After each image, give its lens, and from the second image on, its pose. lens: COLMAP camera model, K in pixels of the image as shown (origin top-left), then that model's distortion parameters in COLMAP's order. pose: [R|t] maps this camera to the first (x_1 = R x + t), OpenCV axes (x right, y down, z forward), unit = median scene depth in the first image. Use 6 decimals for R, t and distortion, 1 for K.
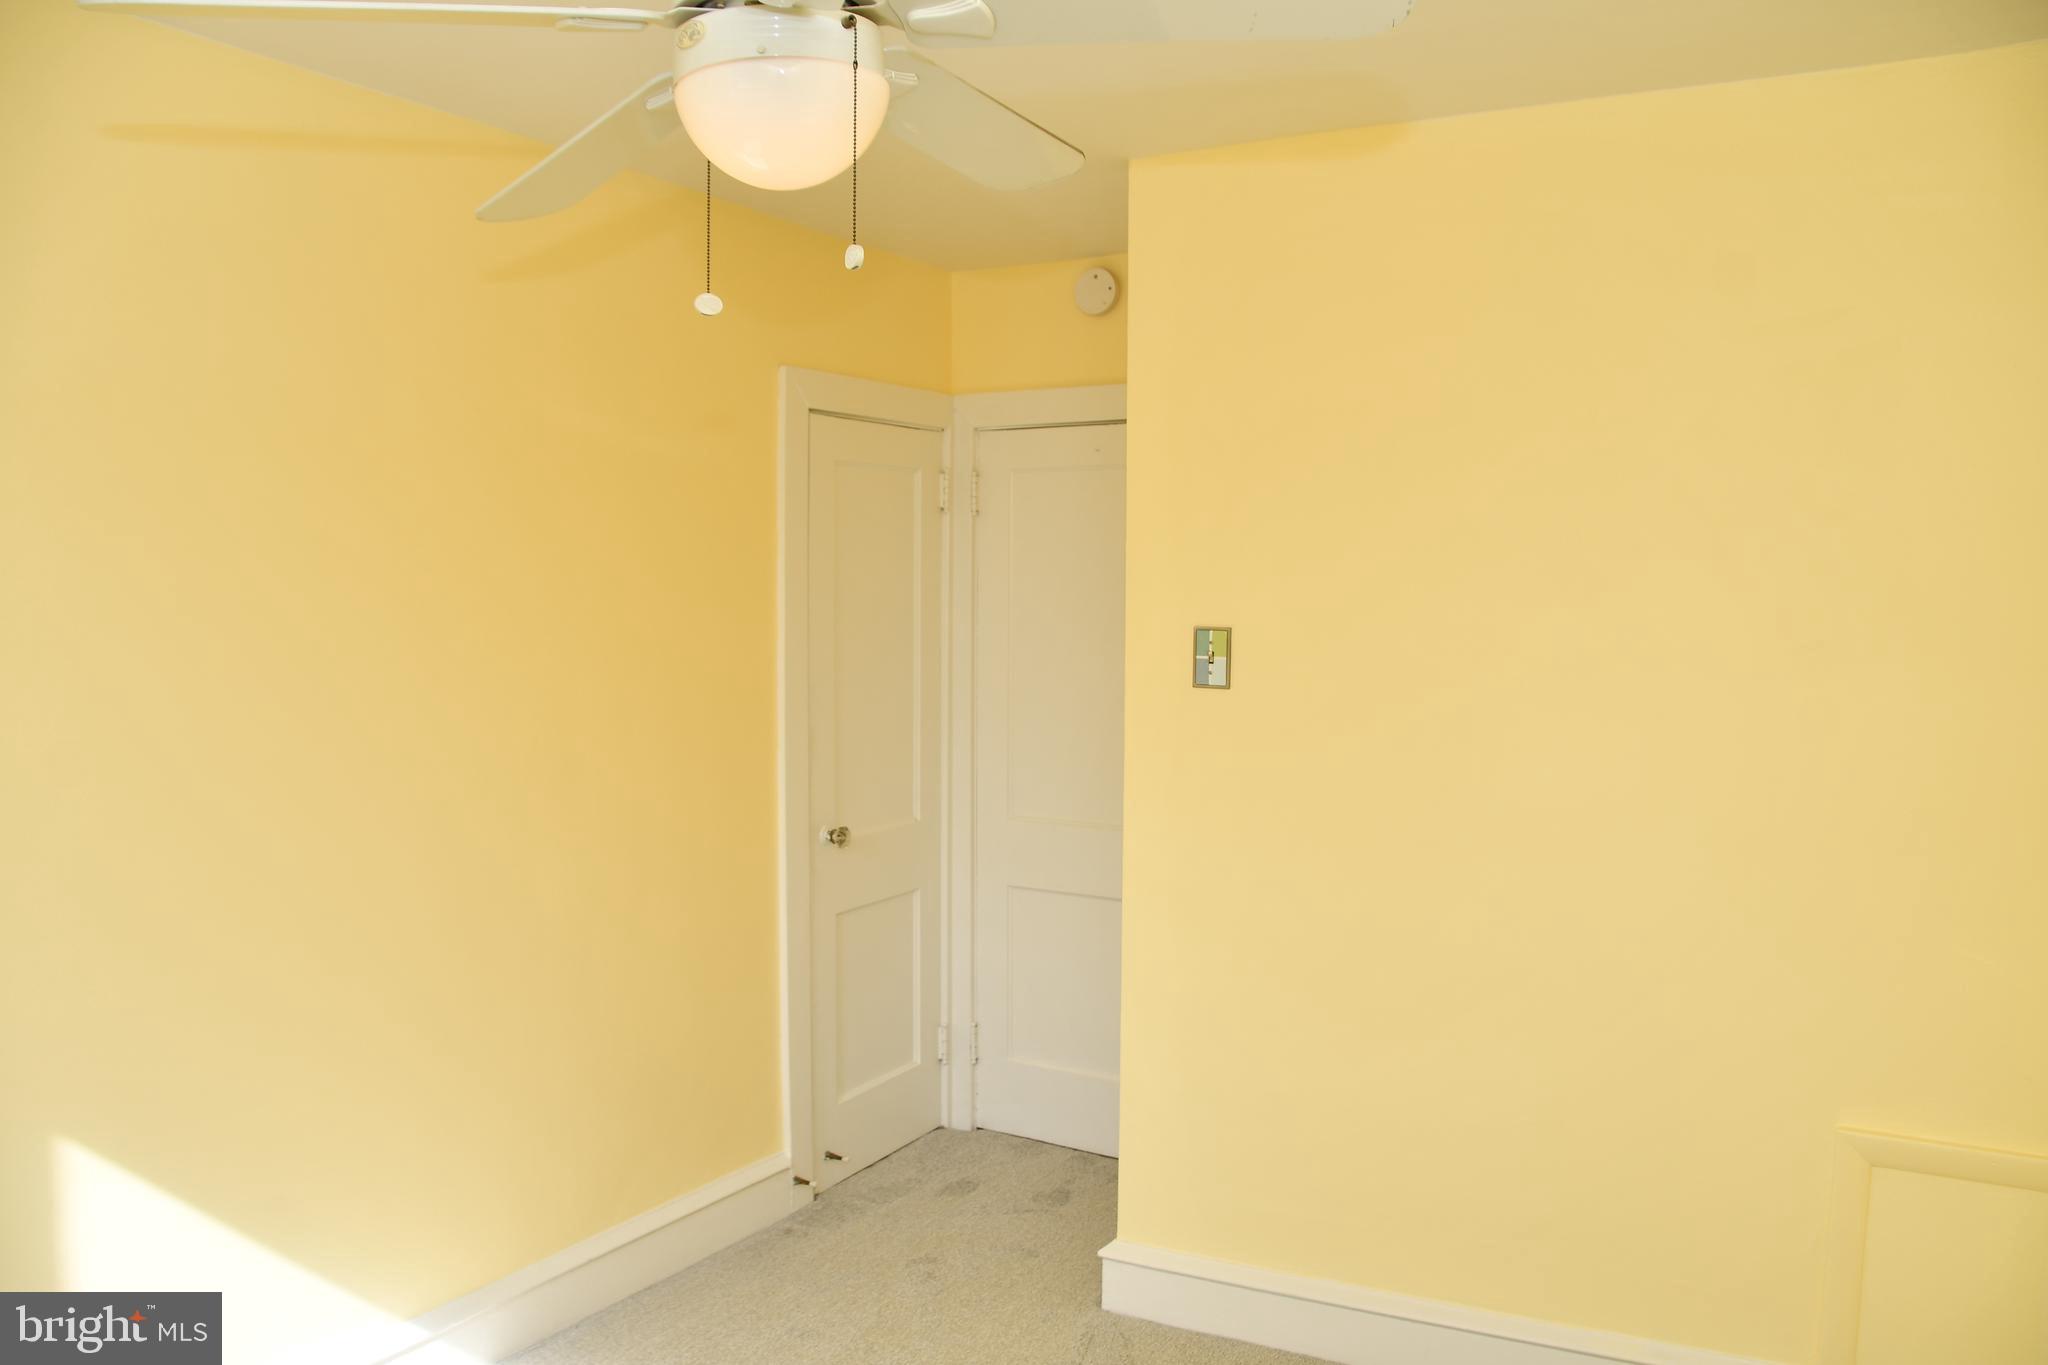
lens RADIAL K [[1597.1, 0, 1042.9], [0, 1597.1, 708.8], [0, 0, 1]] dist [-0.148288, 0.090178]
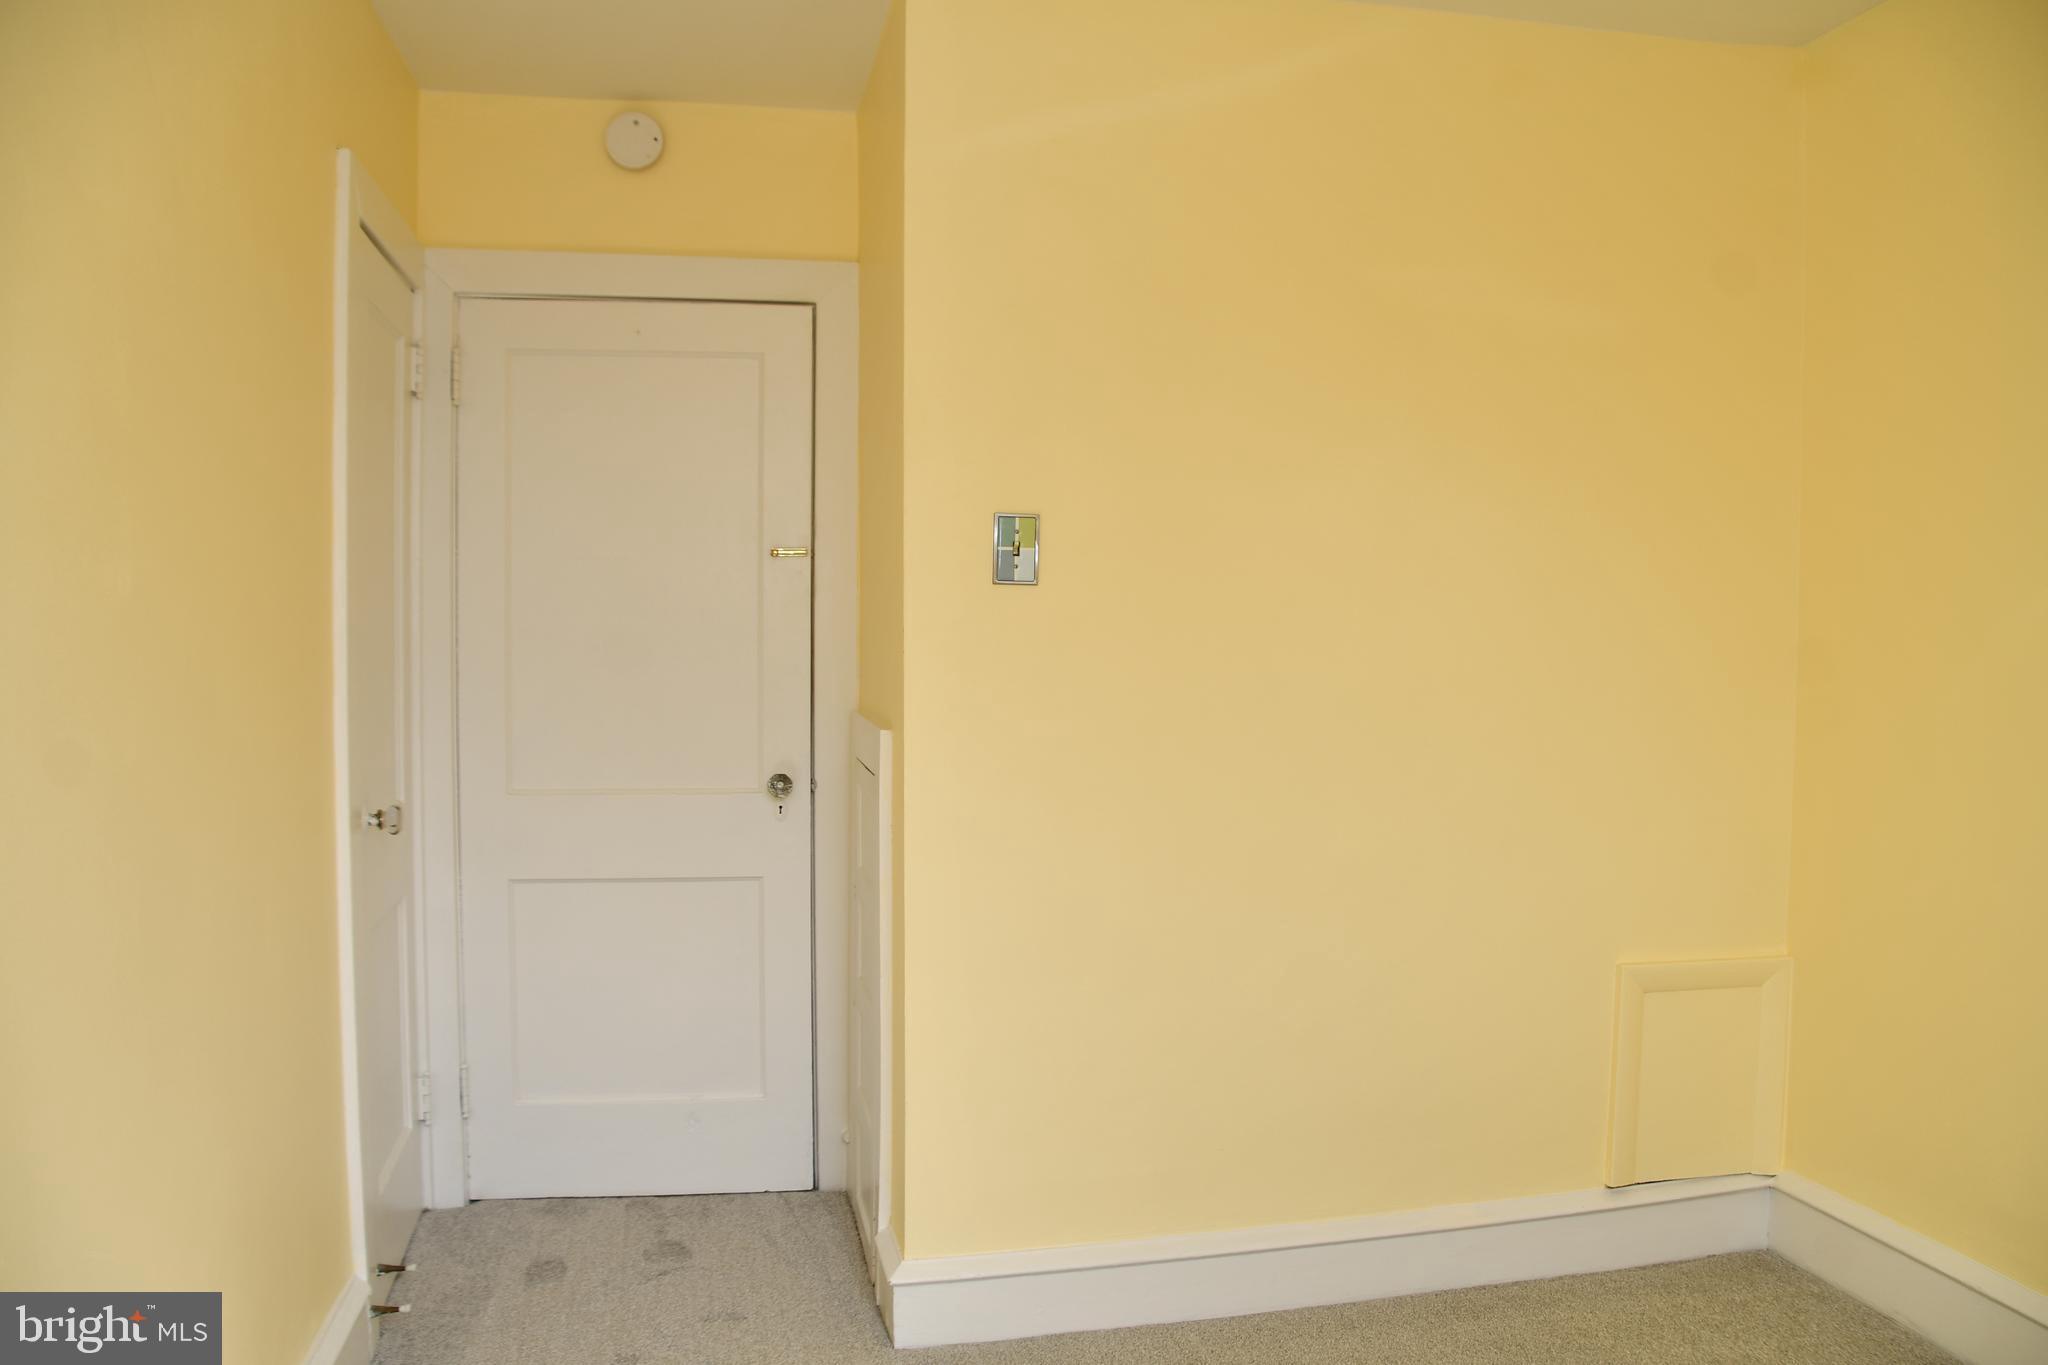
lens RADIAL K [[1597.1, 0, 1042.9], [0, 1597.1, 708.8], [0, 0, 1]] dist [-0.148288, 0.090178]
pose [[0.752639, -0.033220, 0.657594, -0.351101], [0.047182, 0.998880, -0.003540, 0.044929], [-0.656740, 0.033691, 0.753364, 0.261567]]
